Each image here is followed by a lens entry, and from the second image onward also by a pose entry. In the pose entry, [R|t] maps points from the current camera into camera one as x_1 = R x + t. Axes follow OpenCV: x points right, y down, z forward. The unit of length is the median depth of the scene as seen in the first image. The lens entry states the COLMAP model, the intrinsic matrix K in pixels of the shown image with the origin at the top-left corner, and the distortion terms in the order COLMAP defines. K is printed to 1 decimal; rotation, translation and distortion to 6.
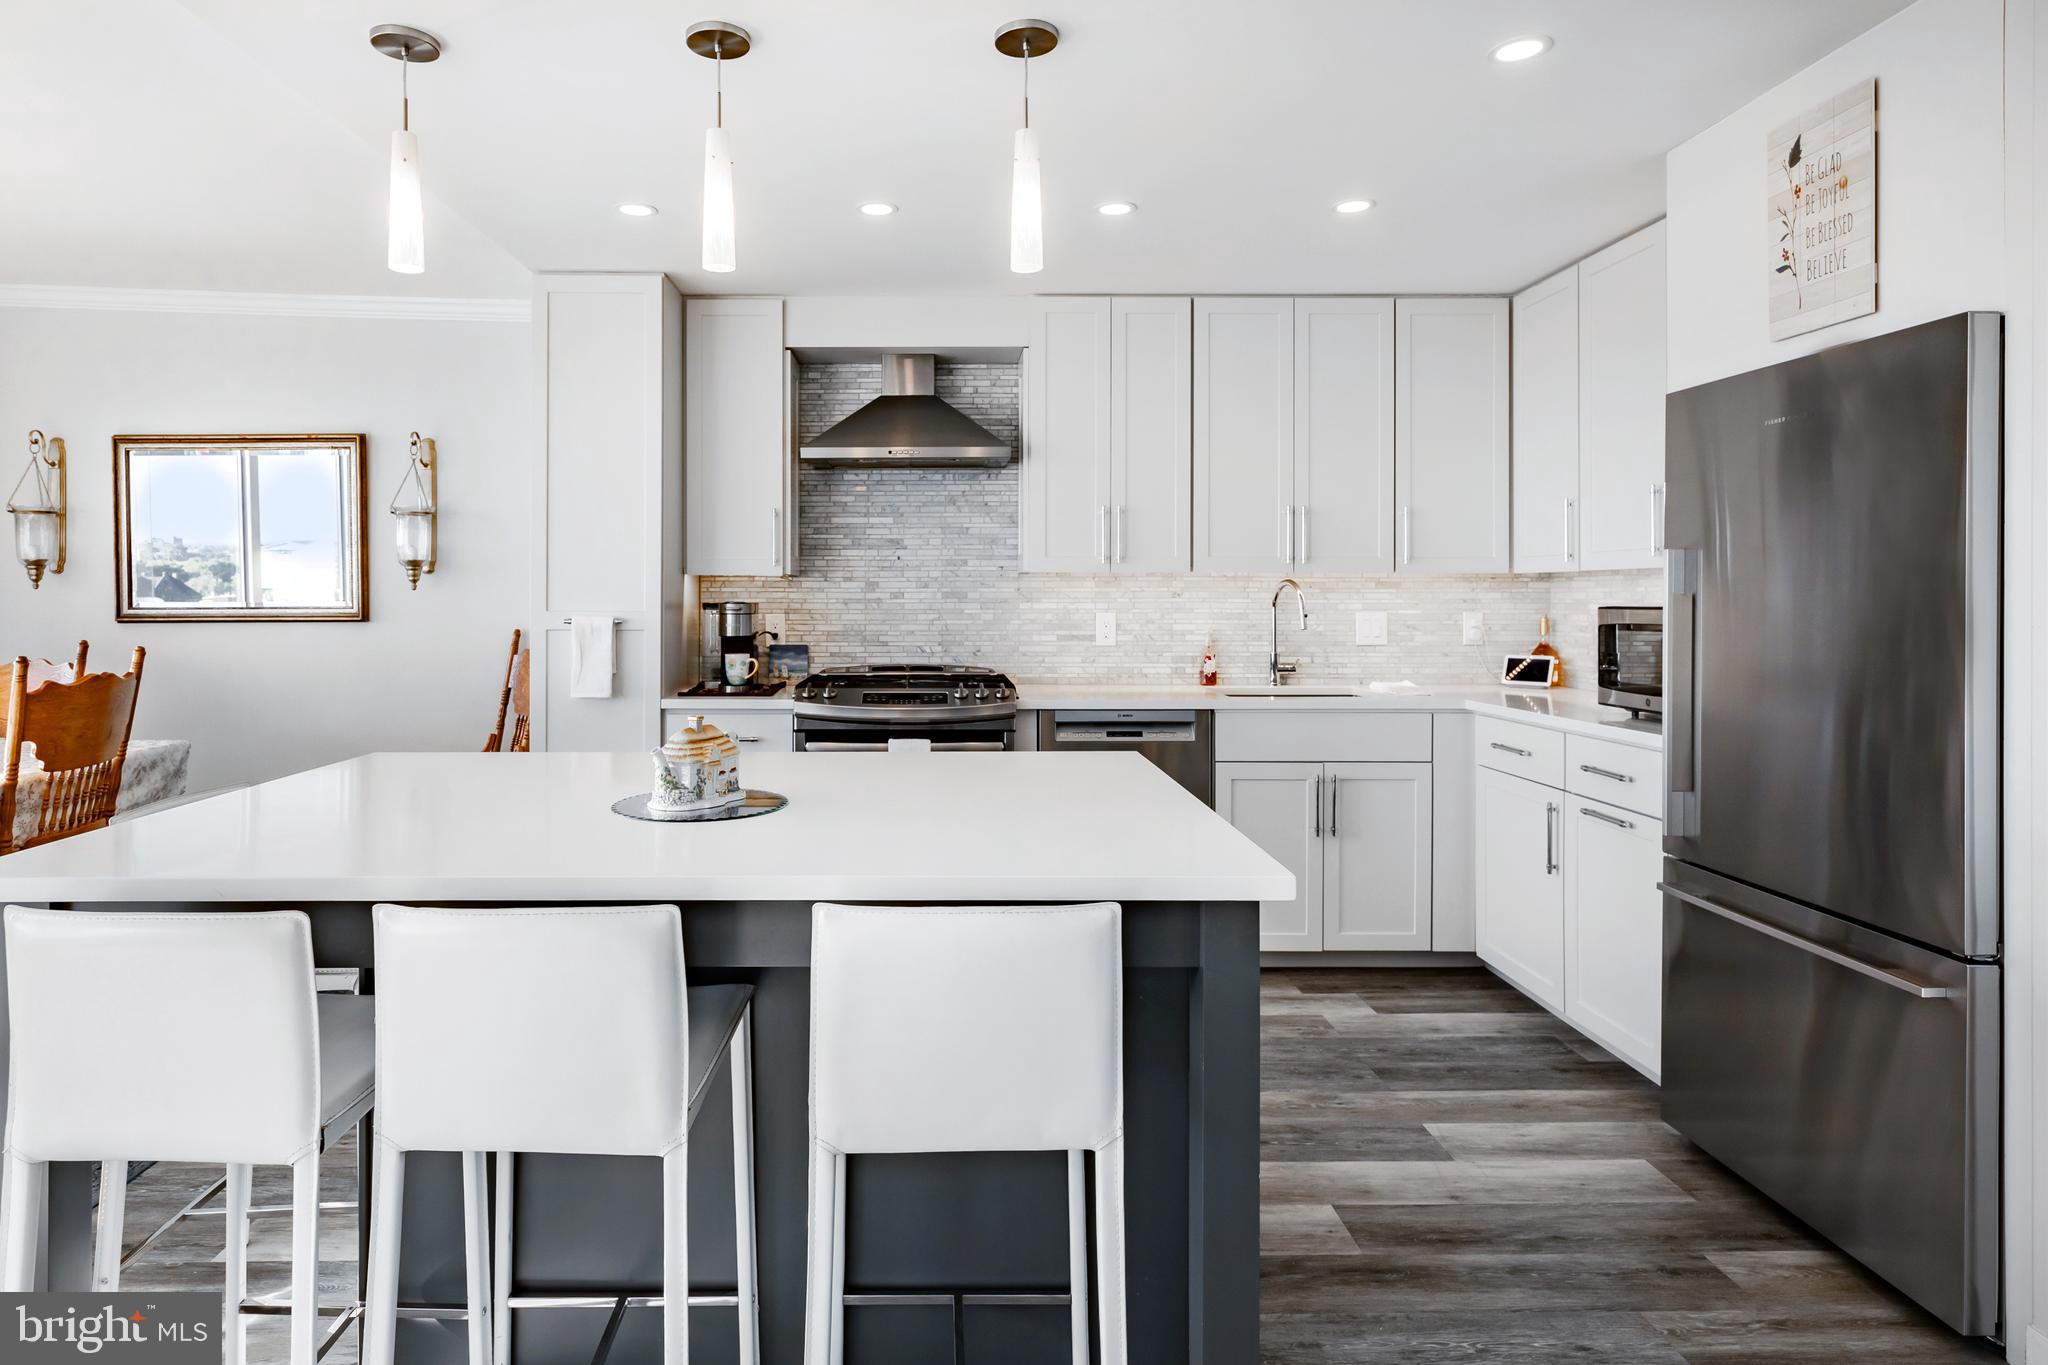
lens RADIAL K [[1093.8, 0, 932.2], [0, 1093.8, 598.9], [0, 0, 1]] dist [-0.006718, 0.000974]
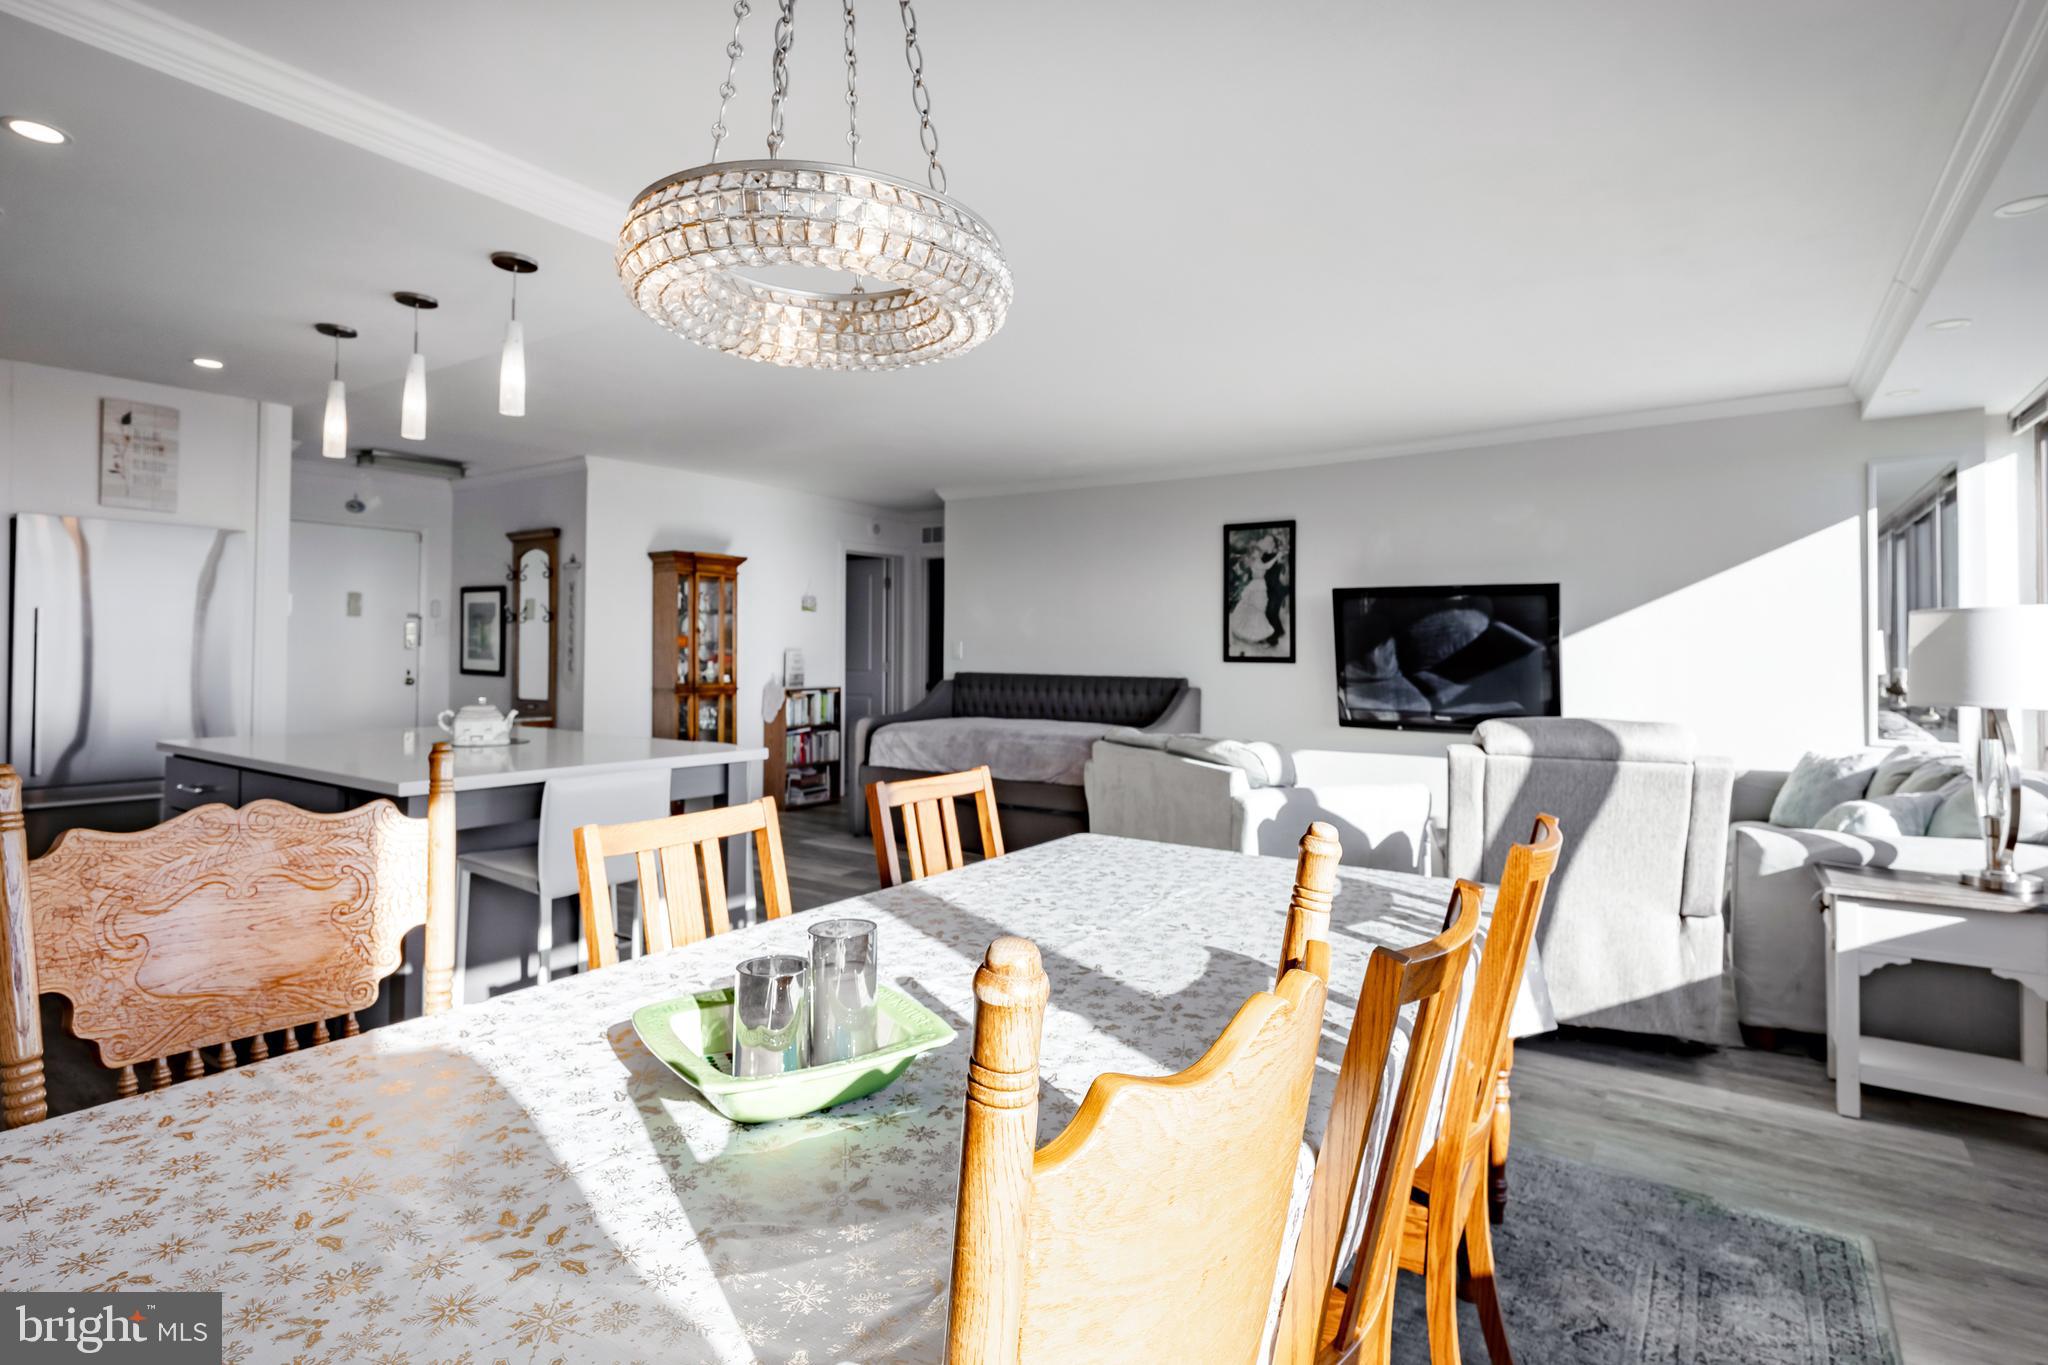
lens RADIAL K [[1013.2, 0, 1000.3], [0, 1013.2, 644.8], [0, 0, 1]] dist [-0.009120, 0.003092]
pose [[-0.813547, -0.004426, 0.581482, -0.879669], [-0.004498, 0.999989, 0.001319, 0.002898], [-0.581482, -0.001542, -0.813558, 0.848672]]
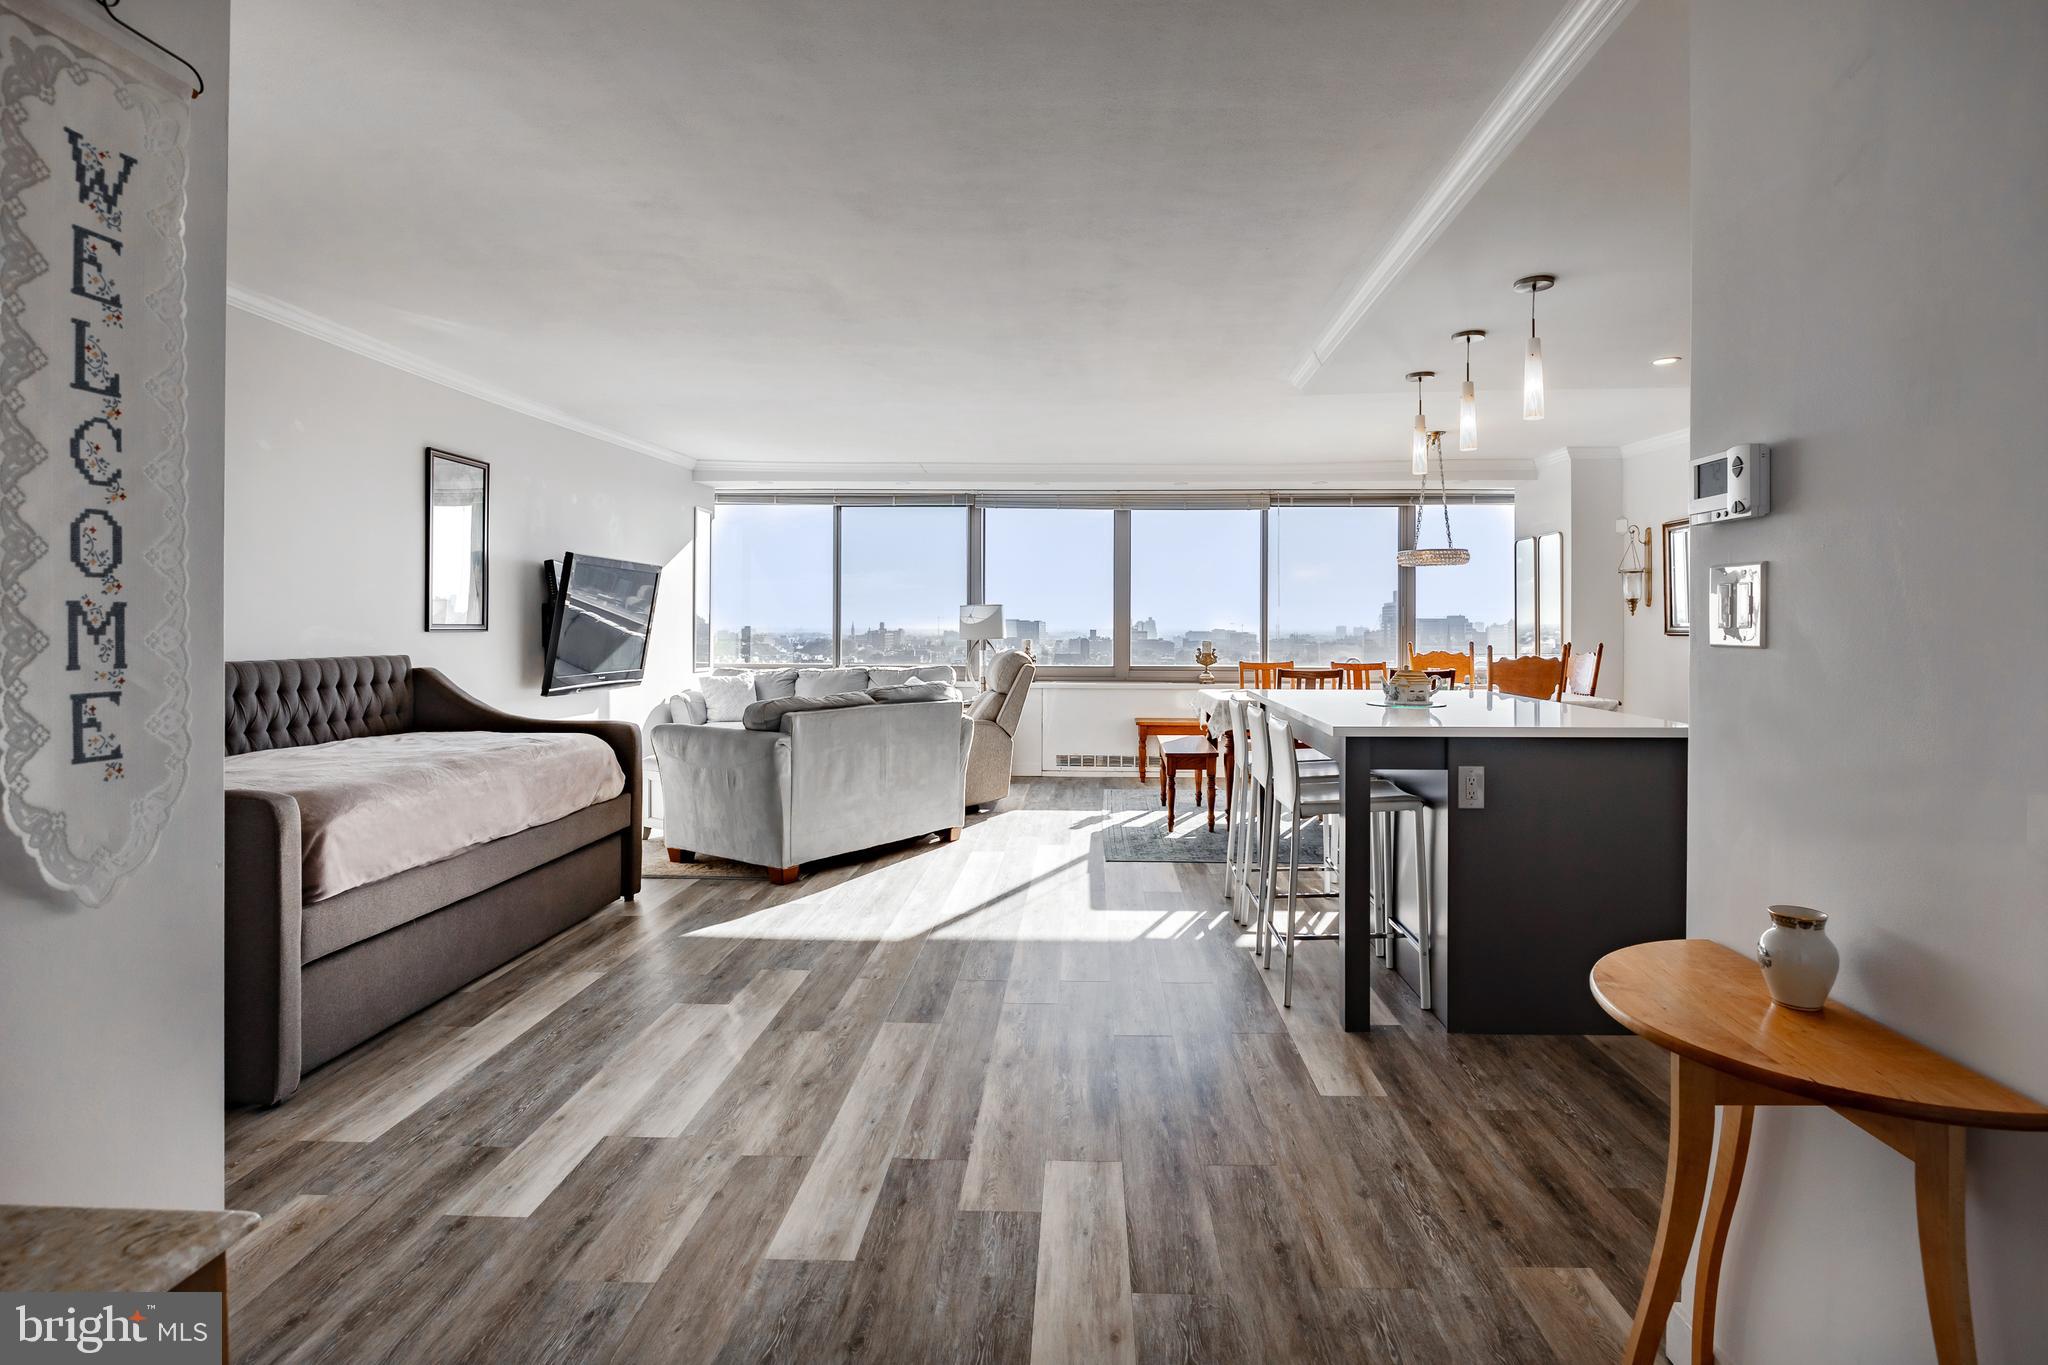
lens RADIAL K [[1013.2, 0, 1076.8], [0, 1013.2, 634.7], [0, 0, 1]] dist [-0.009120, 0.003092]
pose [[-0.017000, 0.007480, -0.999828, 0.824273], [-0.009641, 0.999924, 0.007645, 0.016667], [0.999809, 0.009769, -0.016927, 0.156316]]
